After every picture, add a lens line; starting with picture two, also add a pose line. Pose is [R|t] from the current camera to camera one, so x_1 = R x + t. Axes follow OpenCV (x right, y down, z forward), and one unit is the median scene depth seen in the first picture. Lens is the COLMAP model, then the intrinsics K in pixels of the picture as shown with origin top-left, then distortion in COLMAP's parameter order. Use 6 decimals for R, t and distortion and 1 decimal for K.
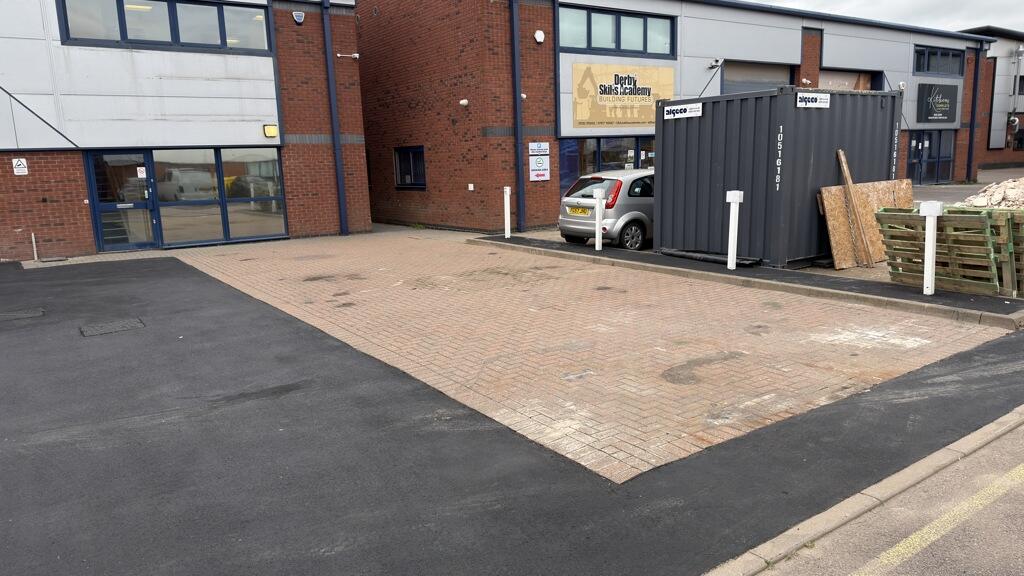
lens RADIAL K [[716.8, 0, 529.5], [0, 716.8, 298.1], [0, 0, 1]] dist [0.033955, -0.047251]
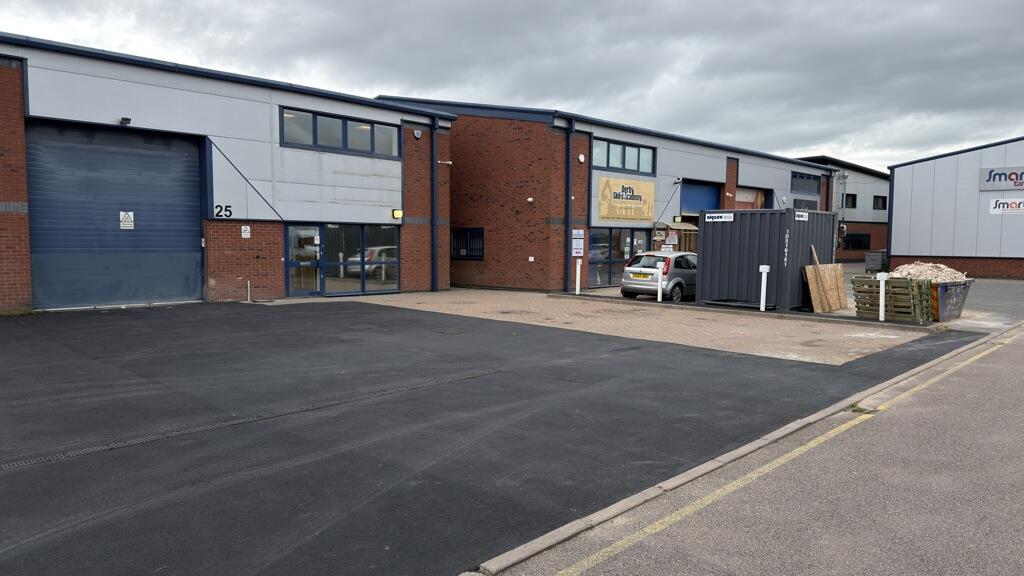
lens RADIAL K [[716.8, 0, 518.1], [0, 716.8, 296.7], [0, 0, 1]] dist [0.033955, -0.047251]
pose [[0.979668, 0.026238, 0.198905, -0.410318], [-0.003326, 0.993400, -0.114657, 0.081418], [-0.200600, 0.111664, 0.973289, -0.360097]]
